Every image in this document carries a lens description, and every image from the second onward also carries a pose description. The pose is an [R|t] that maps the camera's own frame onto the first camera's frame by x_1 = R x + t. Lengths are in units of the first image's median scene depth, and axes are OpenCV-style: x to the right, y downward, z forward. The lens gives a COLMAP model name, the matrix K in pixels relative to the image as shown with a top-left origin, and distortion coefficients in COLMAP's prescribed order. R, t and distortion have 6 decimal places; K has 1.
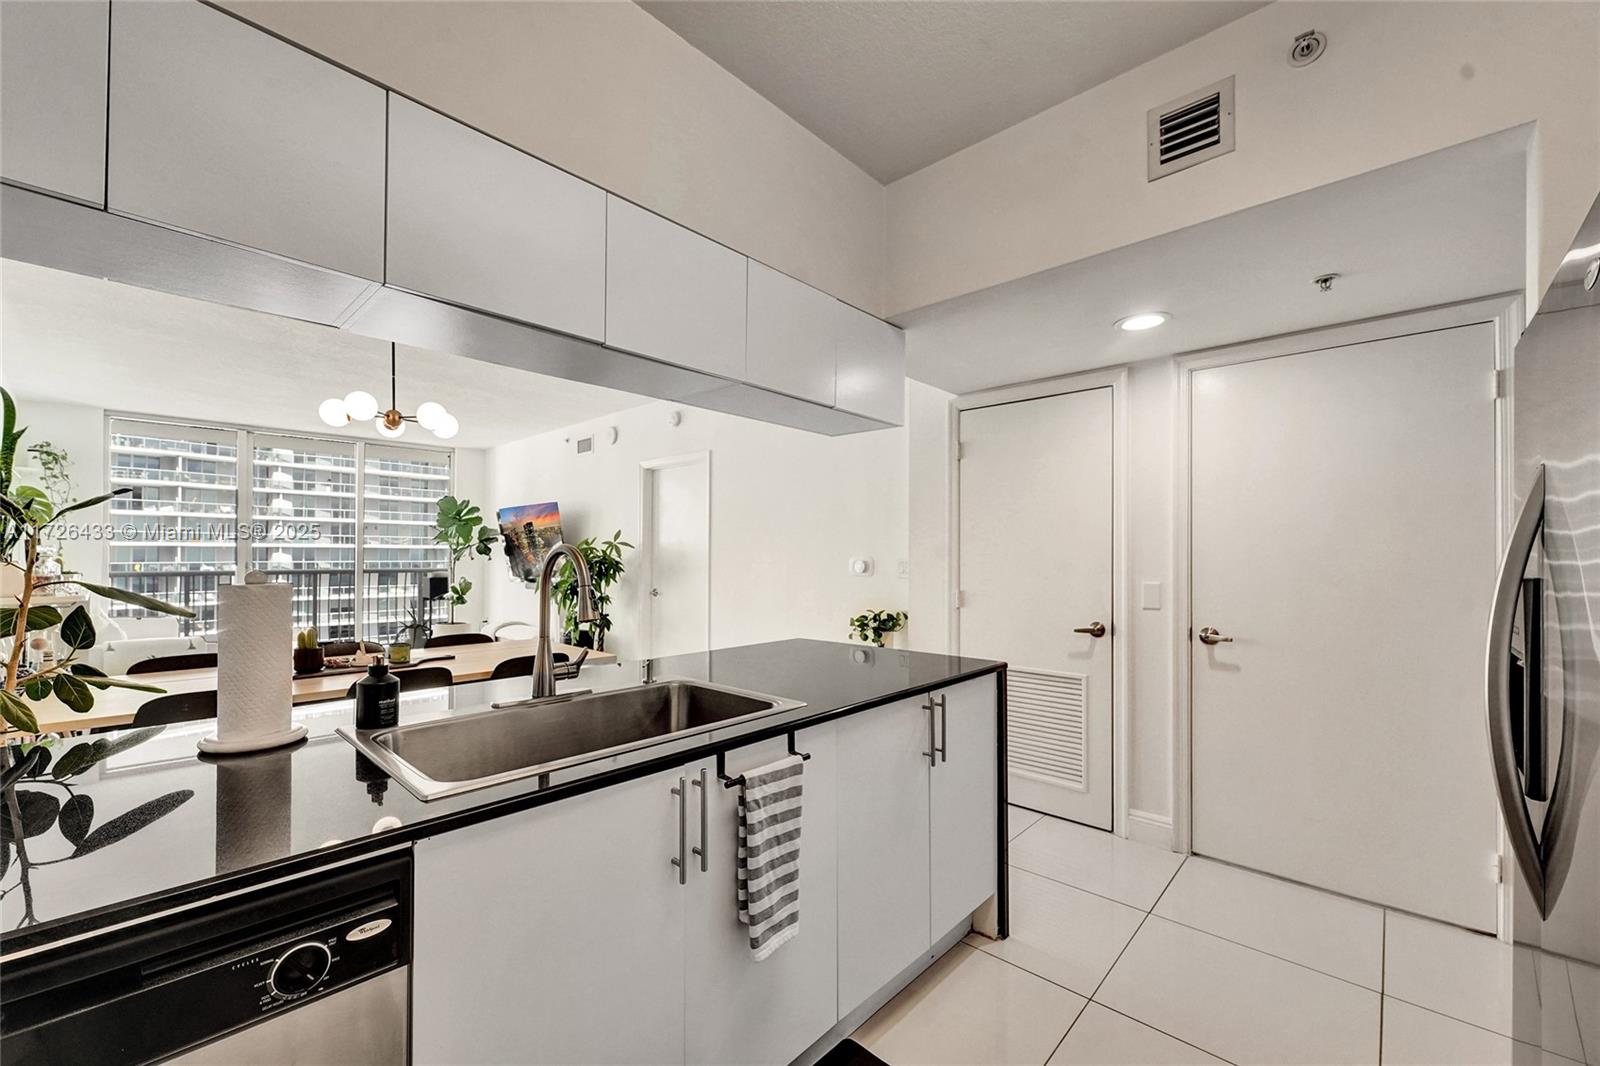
lens RADIAL K [[634.1, 0, 789.7], [0, 634.1, 547.5], [0, 0, 1]] dist [-0.003083, 0.000948]
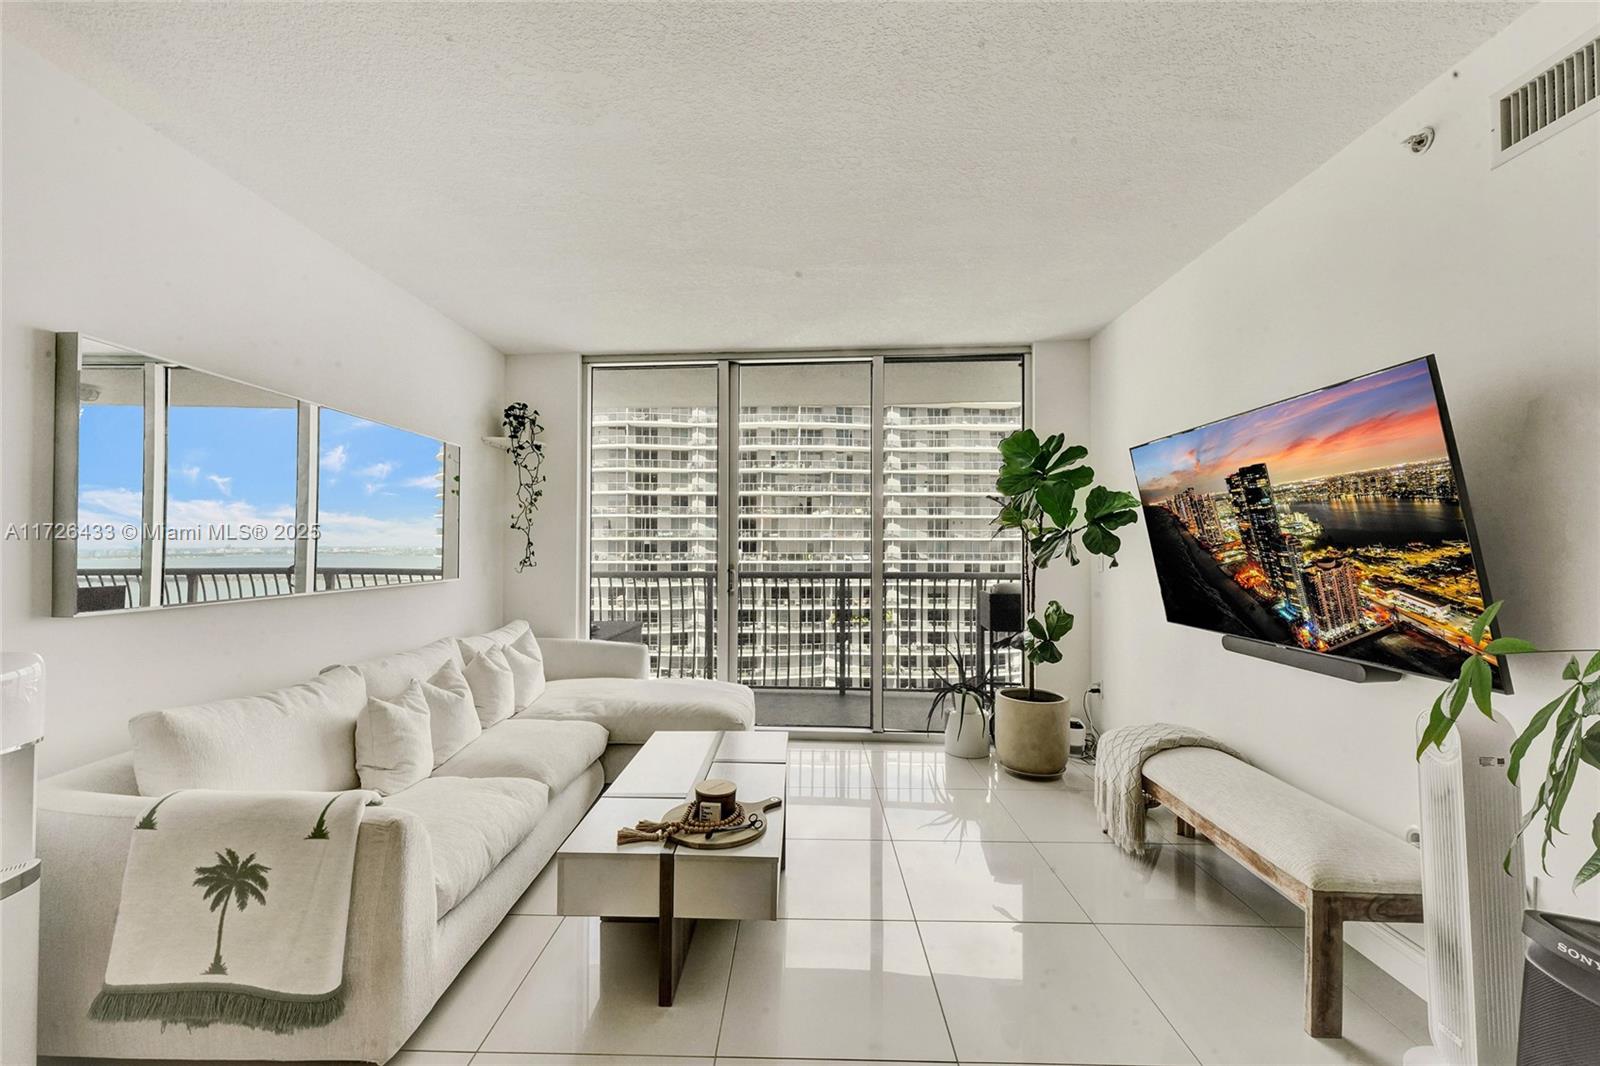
lens RADIAL K [[634.1, 0, 788.2], [0, 634.1, 535.1], [0, 0, 1]] dist [-0.003083, 0.000948]
pose [[0.659840, -0.014490, -0.751267, -0.295248], [0.009708, 0.999895, -0.010759, 0.001503], [0.751344, -0.000194, 0.659911, 0.550852]]
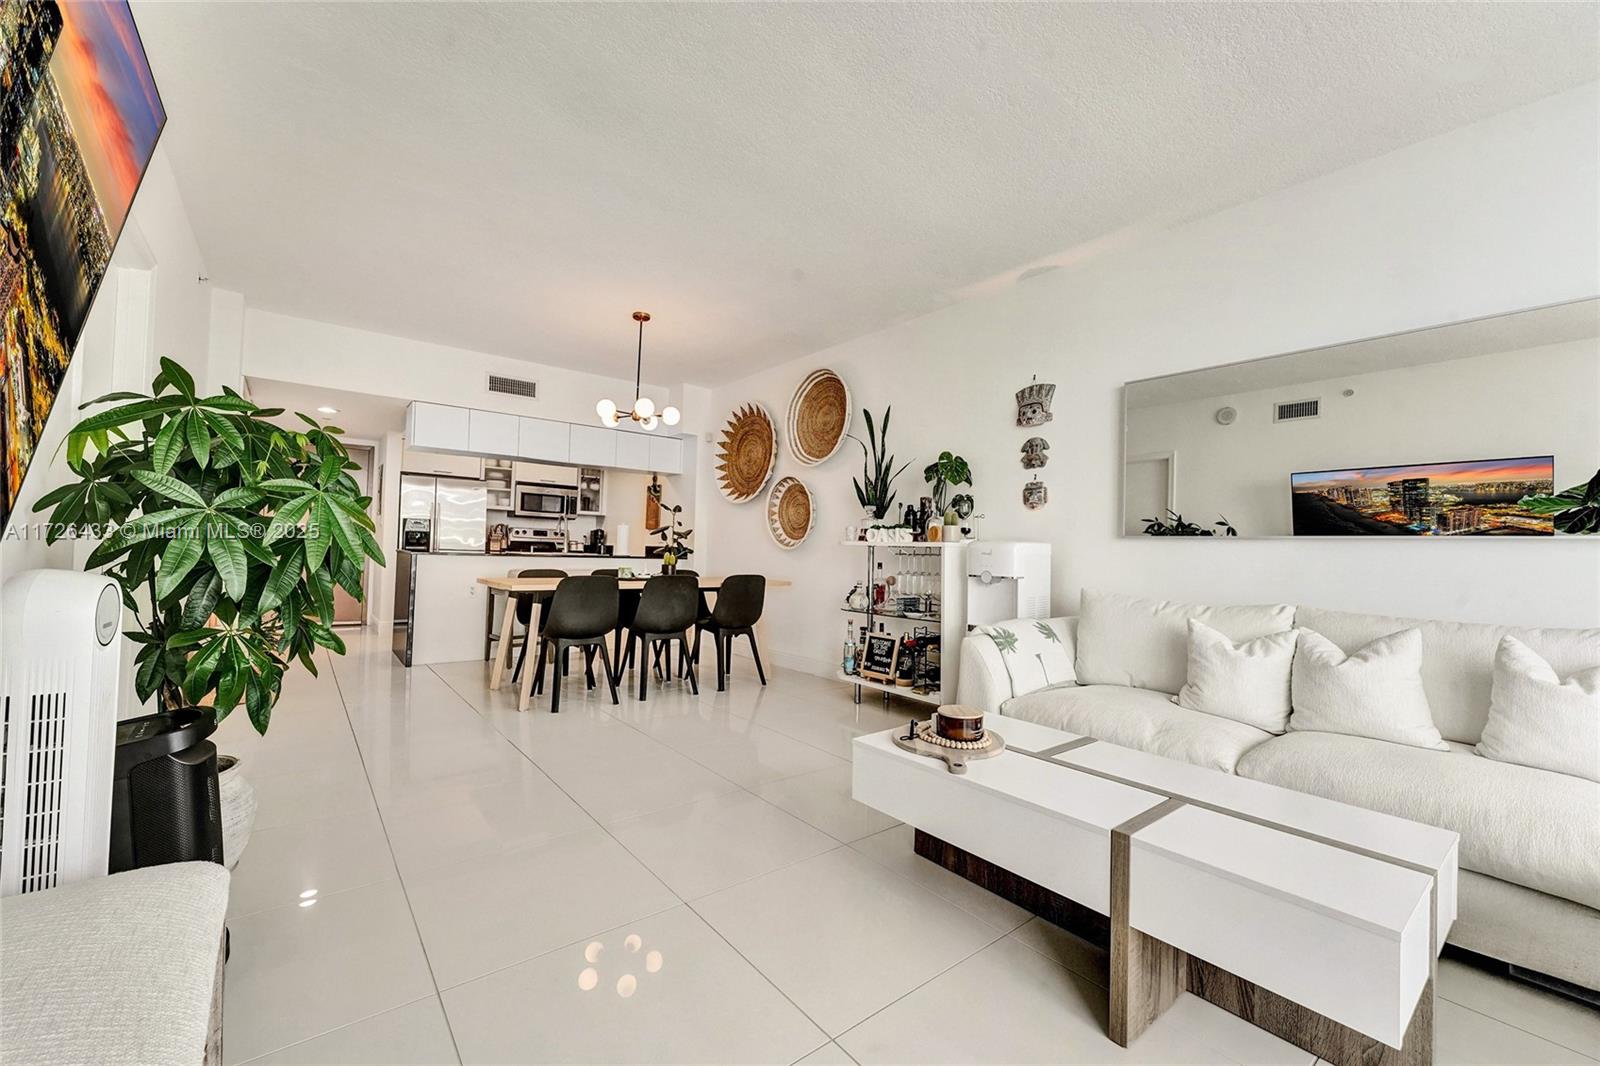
lens RADIAL K [[634.1, 0, 778.9], [0, 634.1, 527.8], [0, 0, 1]] dist [-0.003083, 0.000948]
pose [[-0.983738, -0.019337, 0.178567, -0.491702], [-0.027895, 0.998573, -0.045540, 0.045678], [-0.177432, -0.049781, -0.982873, 0.963001]]
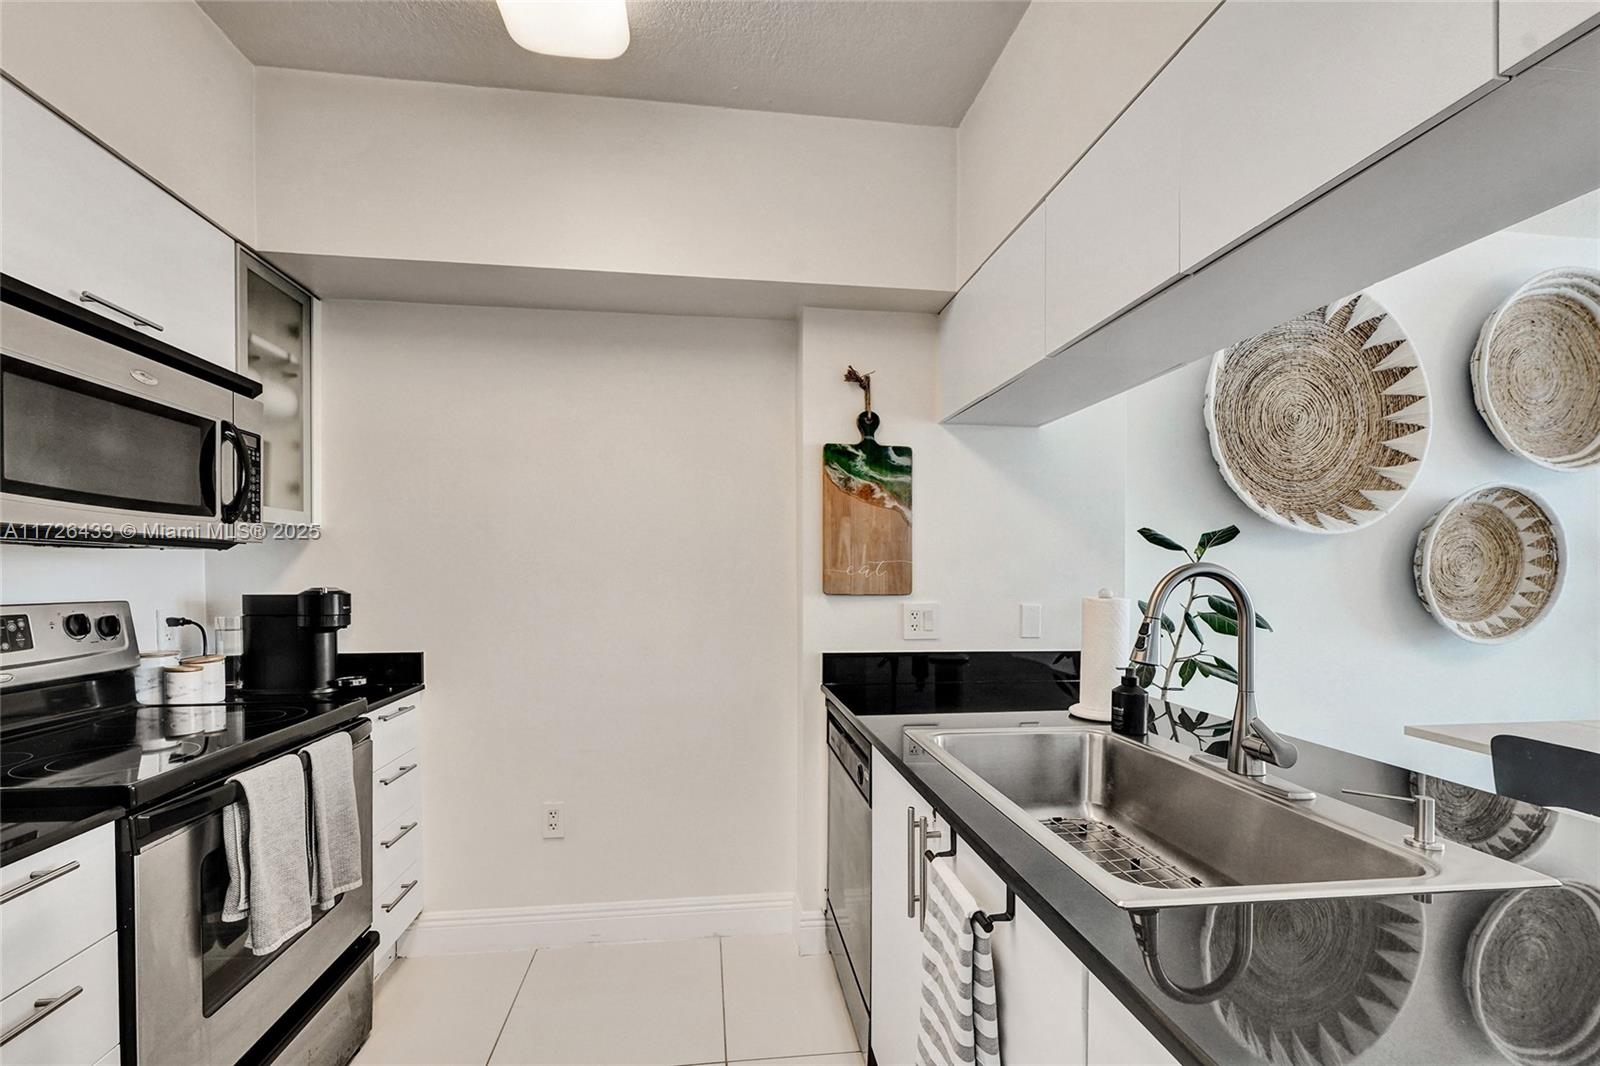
lens RADIAL K [[688.0, 0, 788.6], [0, 688.0, 588.8], [0, 0, 1]] dist [-0.000555, -0.001007]
pose [[-0.651274, 0.017000, -0.758652, 0.114633], [0.004914, 0.999823, 0.018185, 0.001635], [0.758827, 0.008115, -0.651242, 0.240706]]
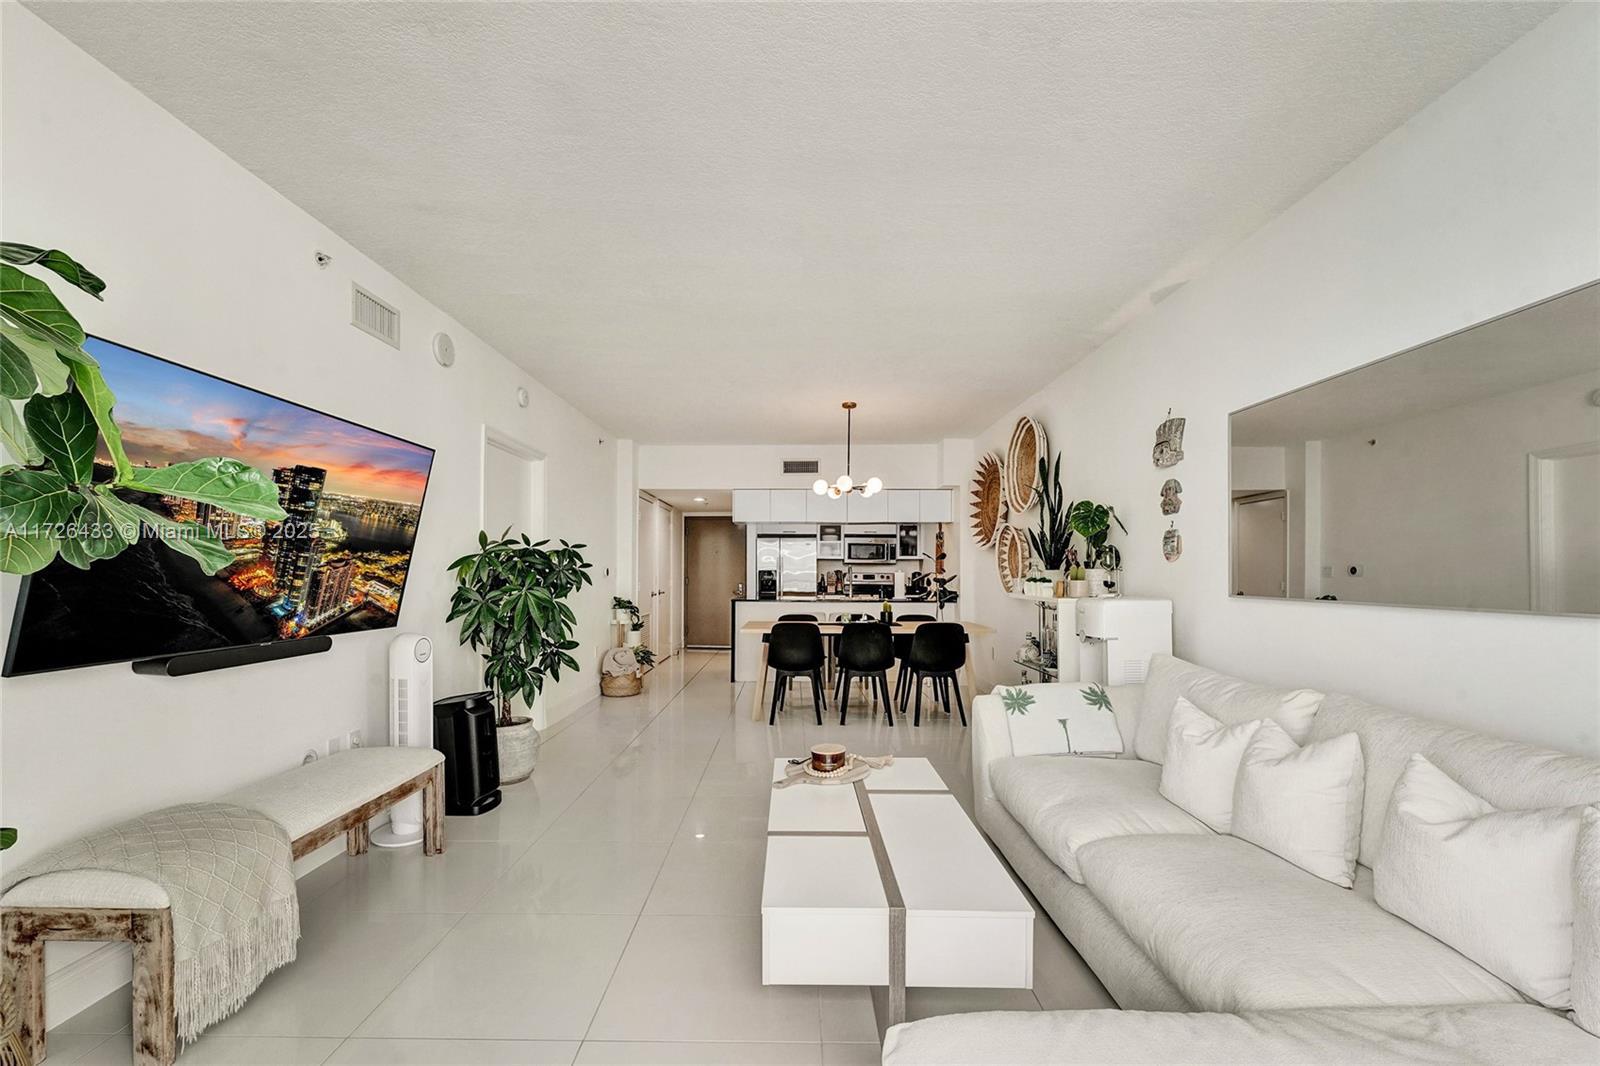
lens RADIAL K [[634.1, 0, 786.1], [0, 634.1, 564.9], [0, 0, 1]] dist [-0.003083, 0.000948]
pose [[-0.665033, 0.008294, 0.746768, -0.742540], [-0.009035, 0.999776, -0.019150, 0.017723], [-0.746759, -0.019483, -0.664809, 0.934214]]
